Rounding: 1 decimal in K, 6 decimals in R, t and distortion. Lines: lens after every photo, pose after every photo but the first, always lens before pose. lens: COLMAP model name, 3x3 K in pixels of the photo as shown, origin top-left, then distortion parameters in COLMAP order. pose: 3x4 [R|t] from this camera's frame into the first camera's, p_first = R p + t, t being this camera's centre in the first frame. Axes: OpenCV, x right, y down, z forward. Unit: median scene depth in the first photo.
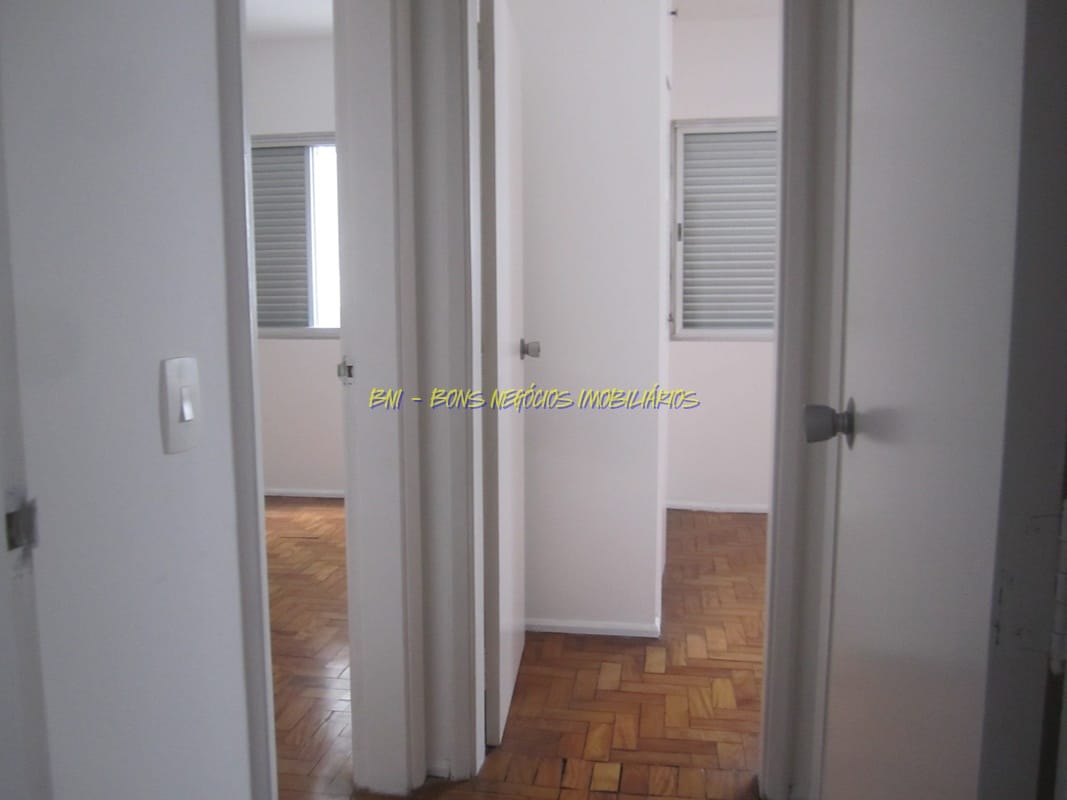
lens RADIAL K [[890.1, 0, 530.5], [0, 890.1, 402.6], [0, 0, 1]] dist [-0.053009, 0.009399]
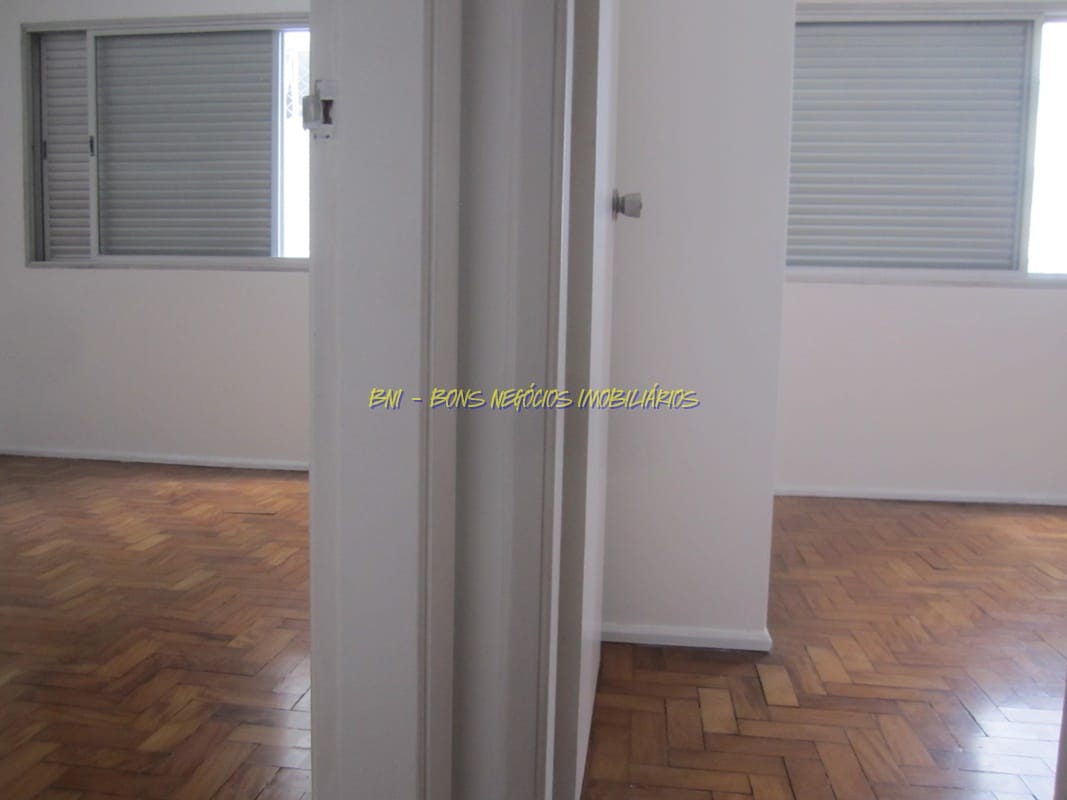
lens RADIAL K [[890.1, 0, 530.5], [0, 890.1, 402.6], [0, 0, 1]] dist [-0.053009, 0.009399]
pose [[0.999158, 0.022918, 0.034043, -0.066397], [-0.022542, 0.999681, -0.011384, 0.086214], [-0.034293, 0.010607, 0.999356, 0.325746]]
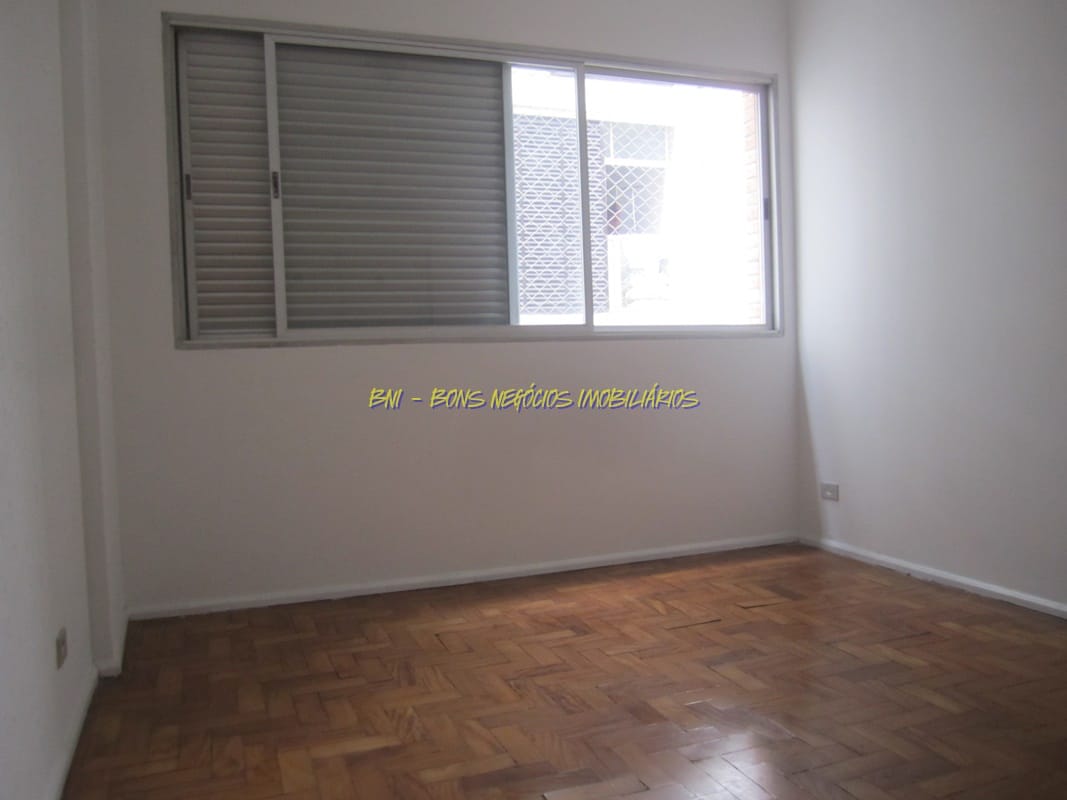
lens RADIAL K [[879.3, 0, 532.0], [0, 879.3, 399.8], [0, 0, 1]] dist [-0.047997, 0.002959]
pose [[0.866055, -0.046106, 0.497819, -0.983943], [0.087785, 0.994292, -0.060633, 0.023978], [-0.492182, 0.096213, 0.865159, 0.705669]]
